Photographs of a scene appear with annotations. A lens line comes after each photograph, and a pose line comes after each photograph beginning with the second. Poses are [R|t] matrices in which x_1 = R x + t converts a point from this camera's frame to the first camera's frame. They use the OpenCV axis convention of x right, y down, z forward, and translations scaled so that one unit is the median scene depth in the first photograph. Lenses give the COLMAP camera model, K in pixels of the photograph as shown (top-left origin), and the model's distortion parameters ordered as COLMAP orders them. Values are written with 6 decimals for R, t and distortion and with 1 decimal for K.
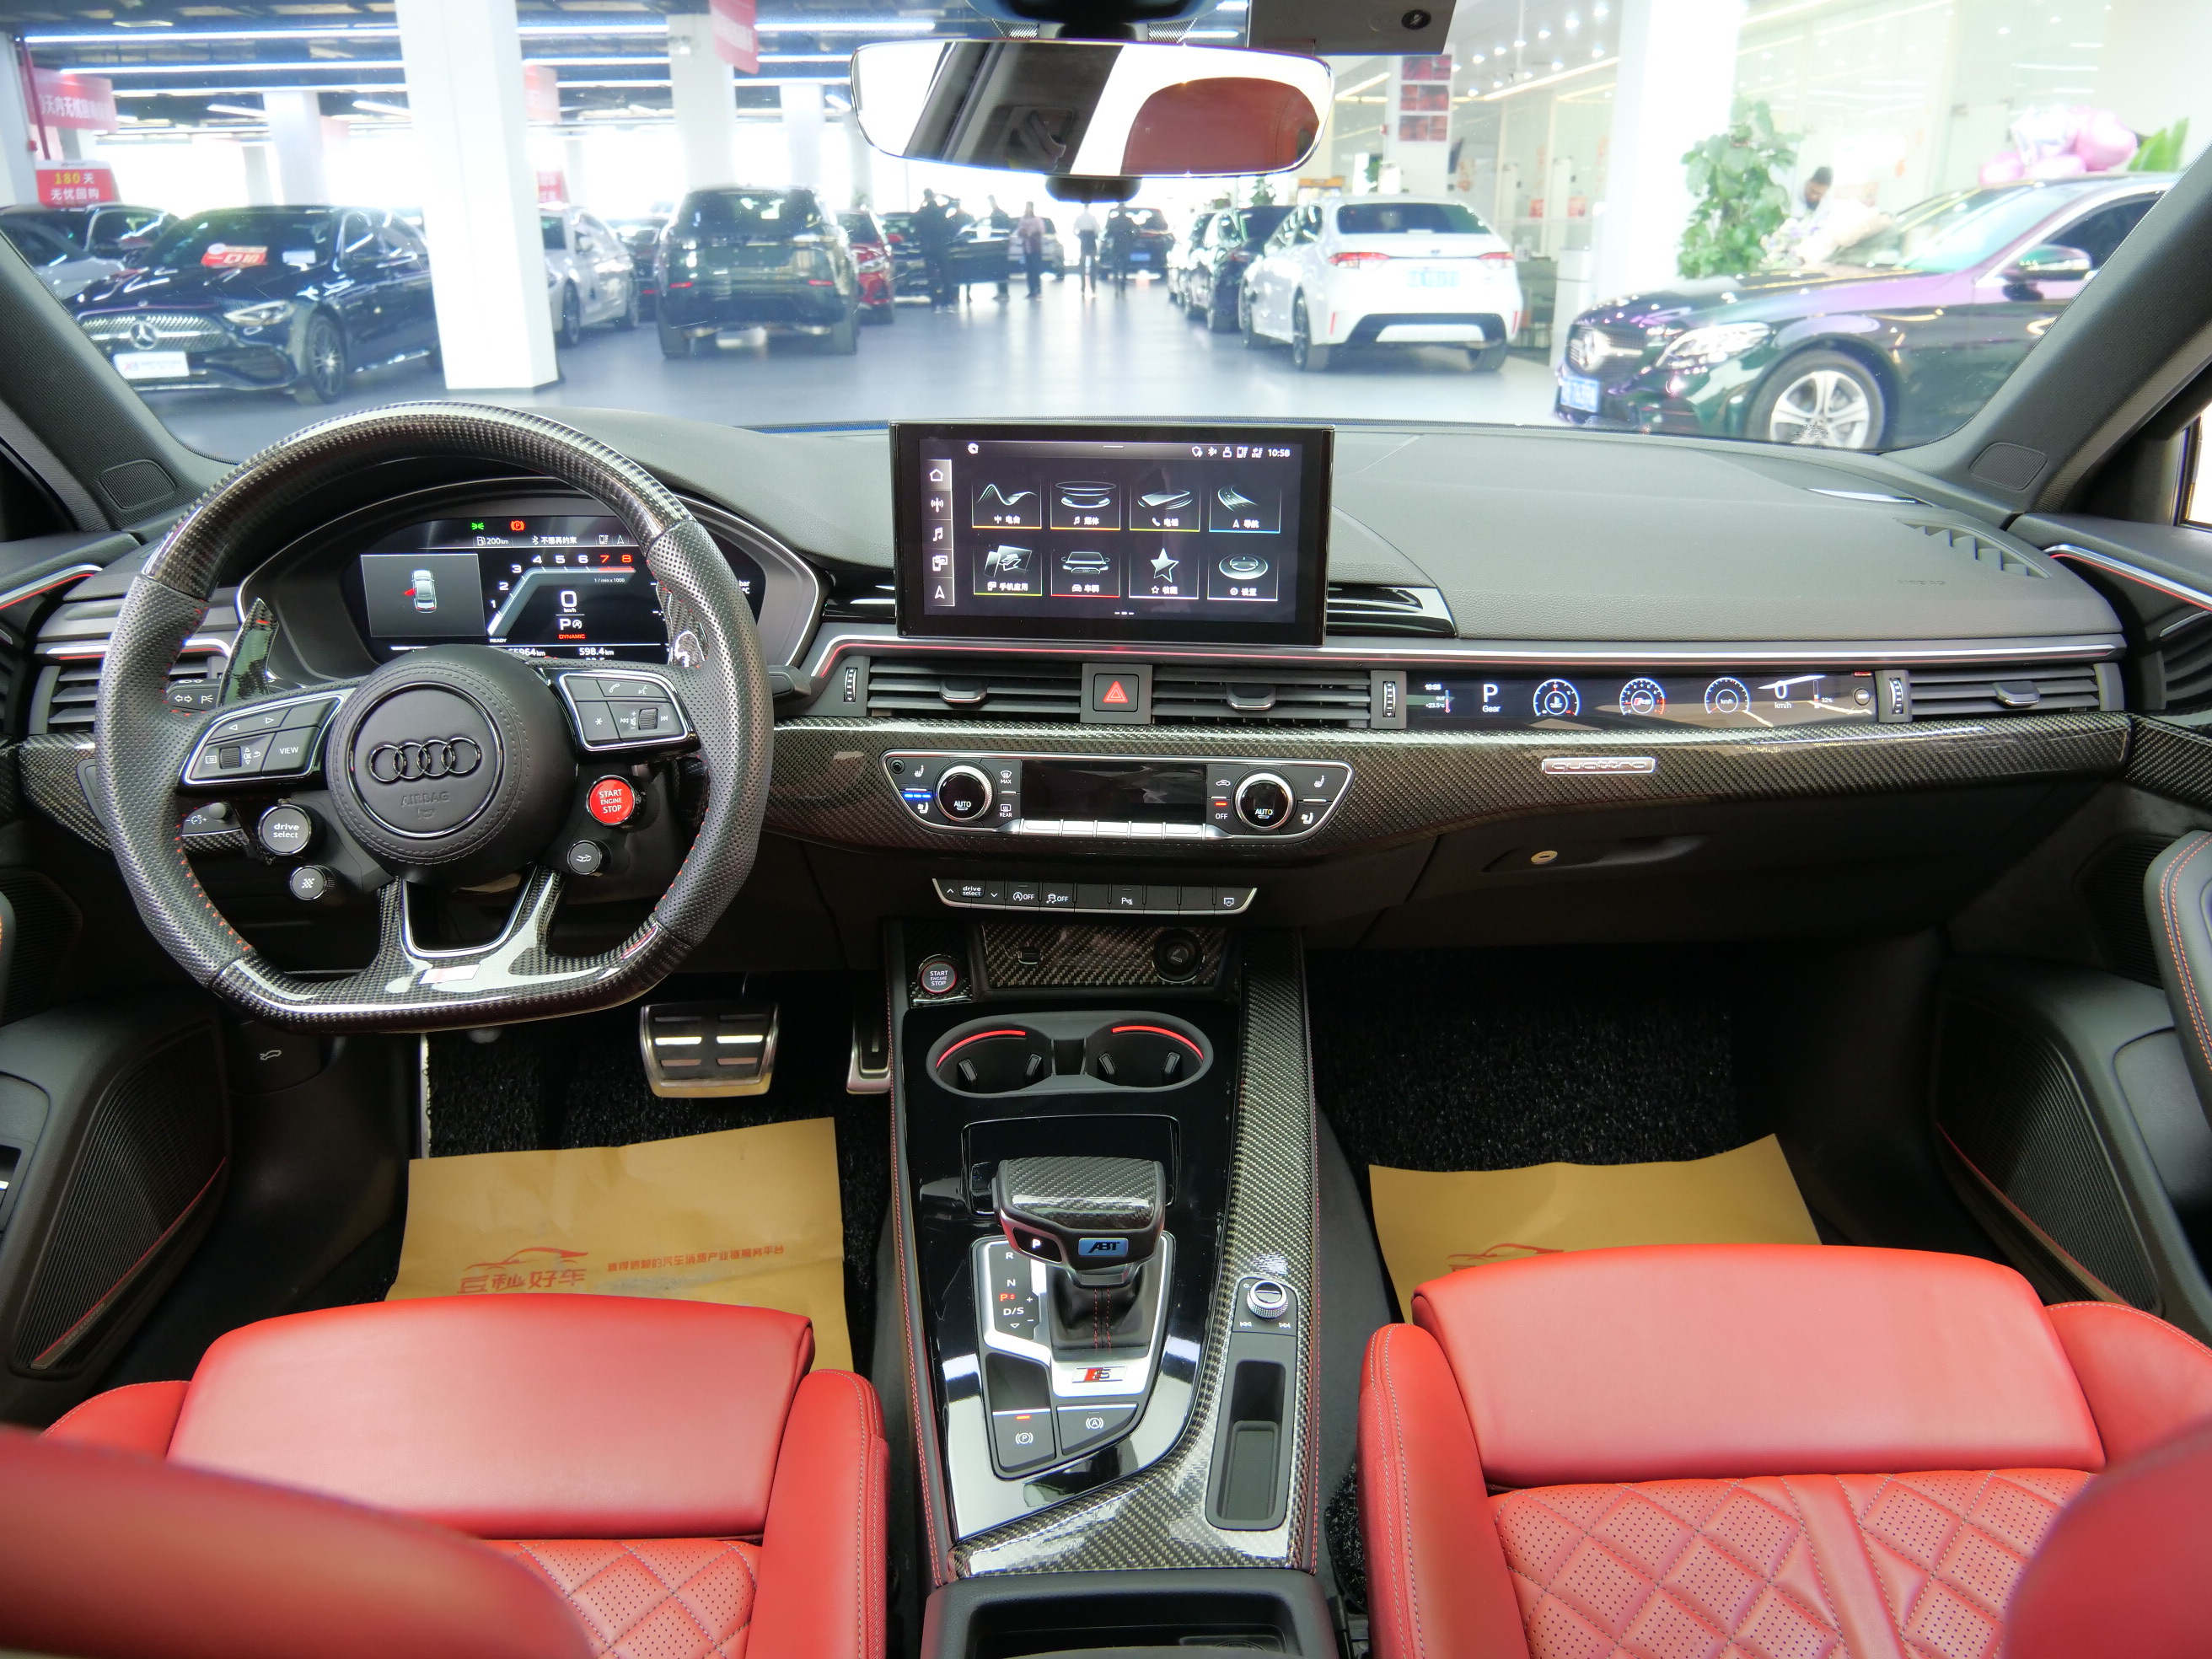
lens RADIAL K [[1596.6, 0, 1102.5], [0, 1596.6, 830.6], [0, 0, 1]] dist [-0.058680, 0.024889]
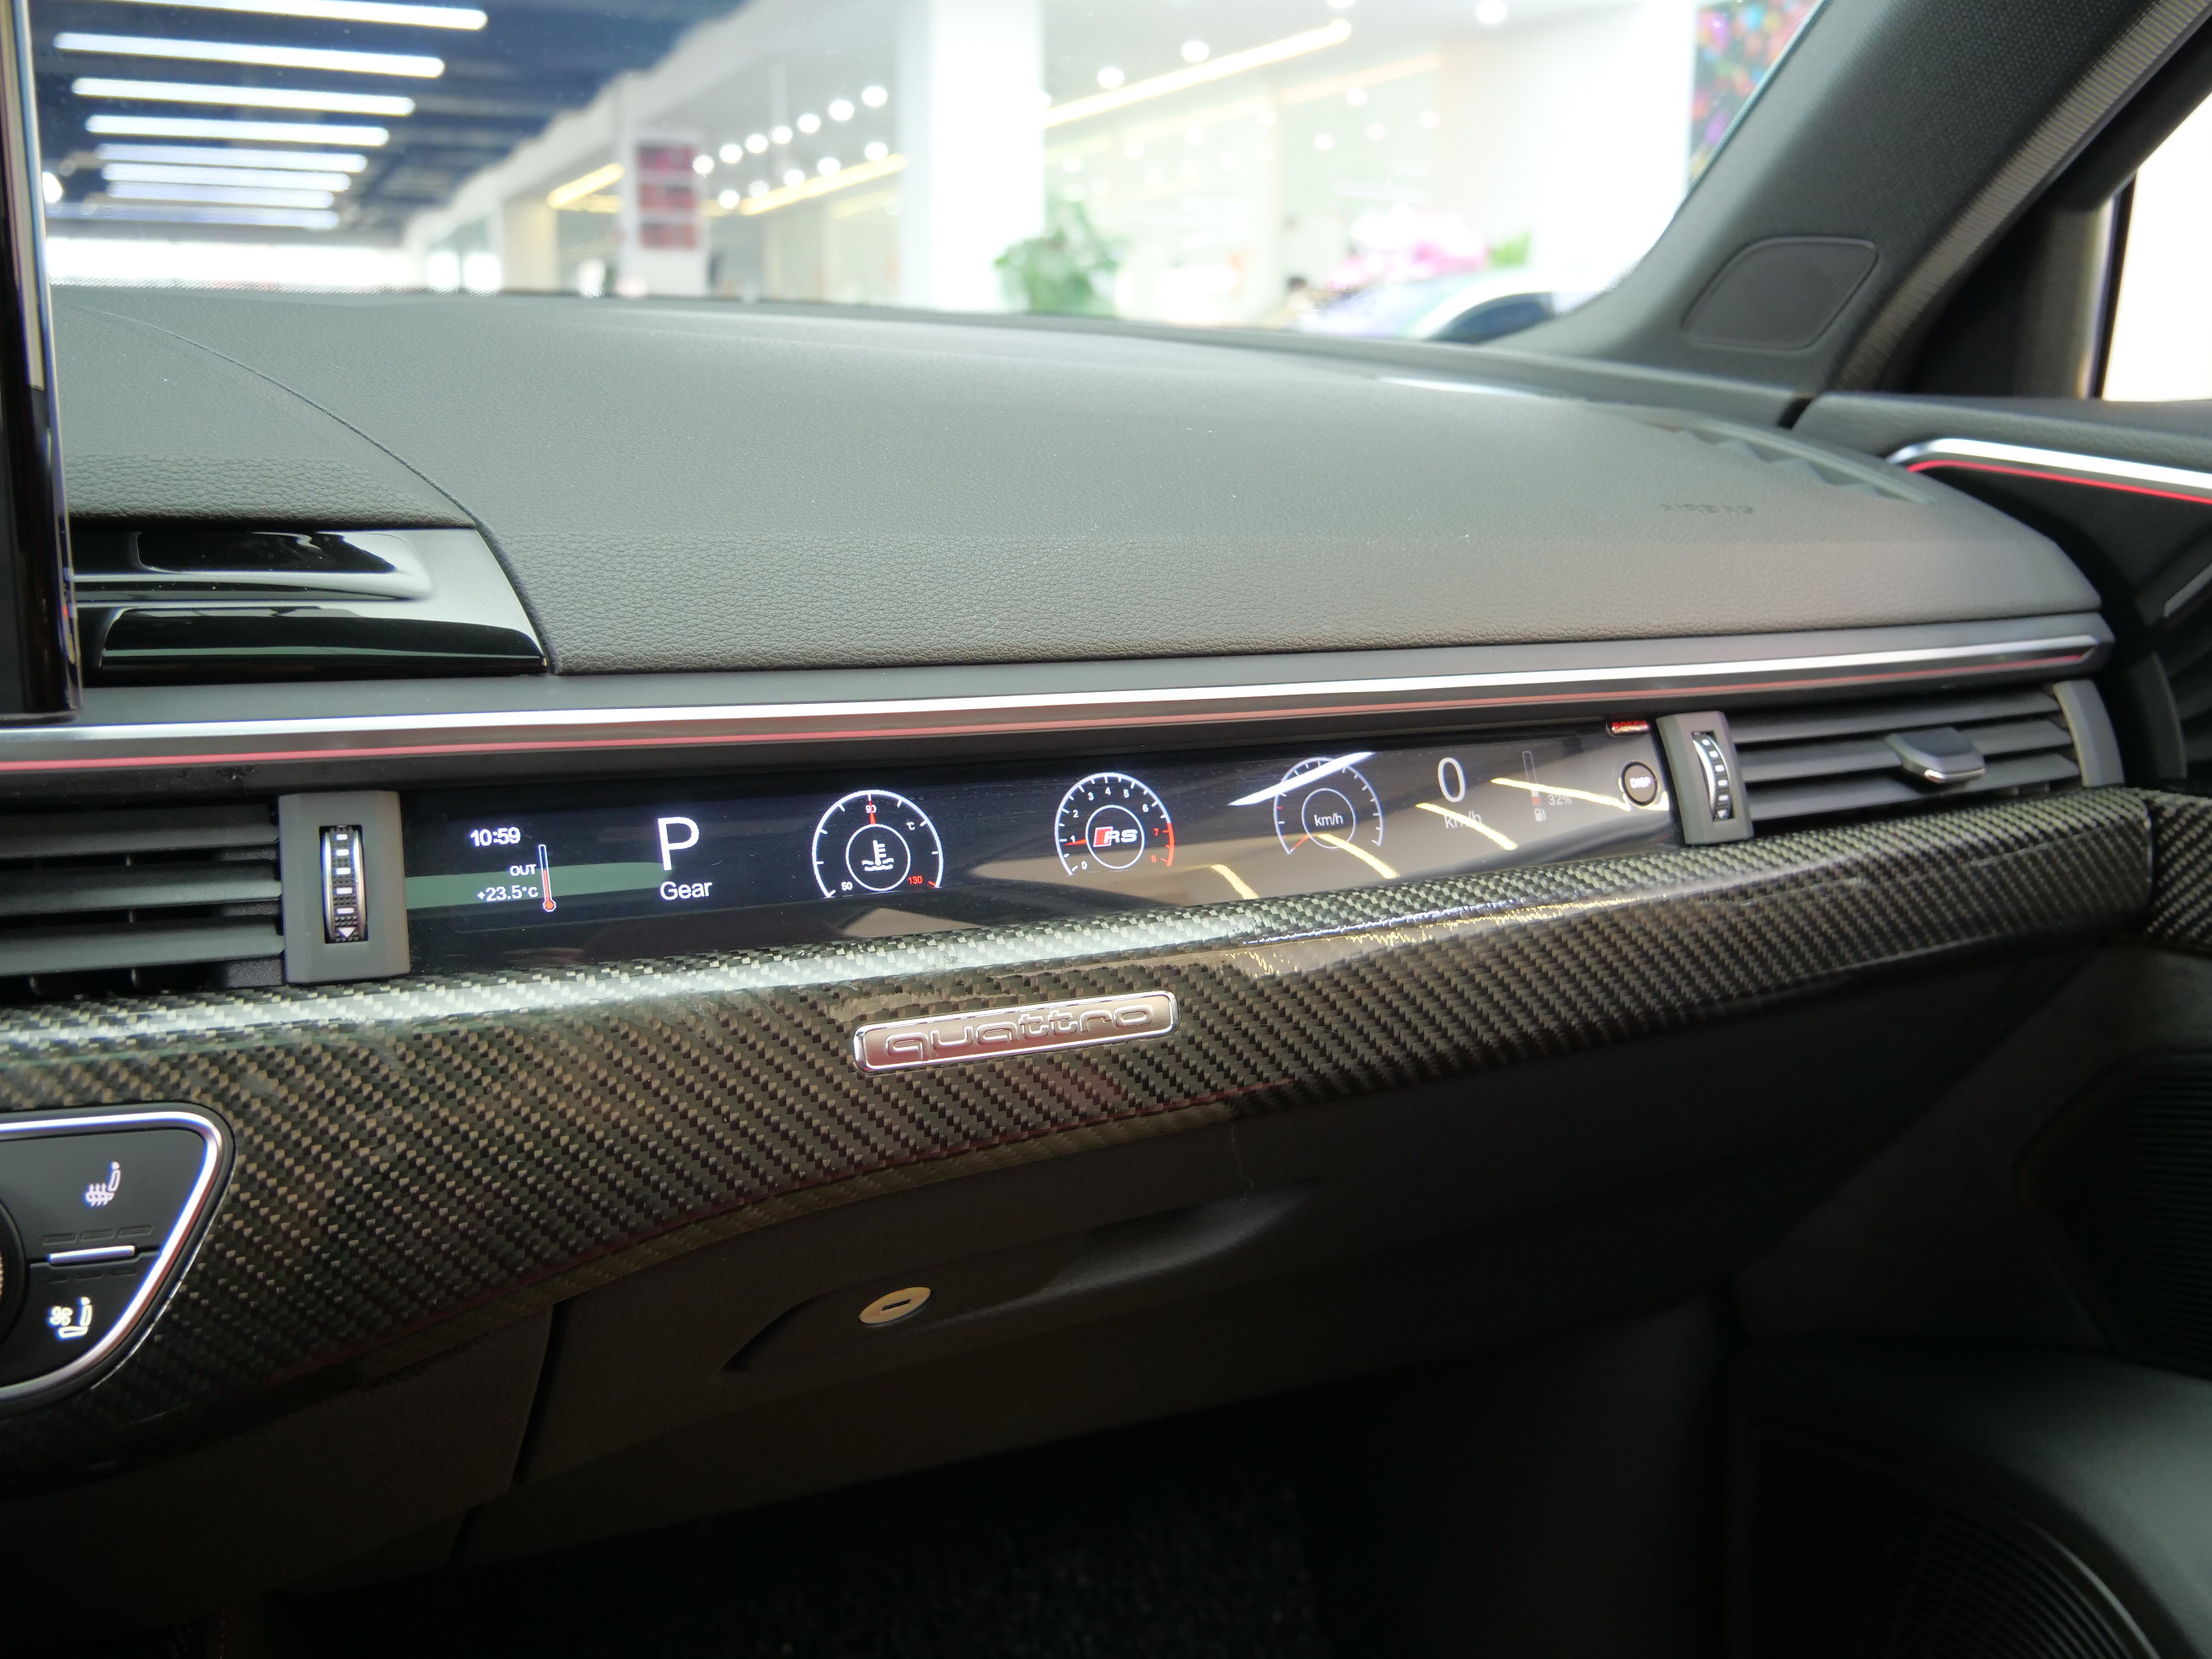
lens RADIAL K [[2060.3, 0, 1096.9], [0, 2060.3, 829.8], [0, 0, 1]] dist [-0.008137, 0.000000]
pose [[0.928823, -0.066672, 0.364476, 0.161344], [0.119843, 0.984860, -0.125250, -0.024435], [-0.350607, 0.160015, 0.922751, 0.550355]]
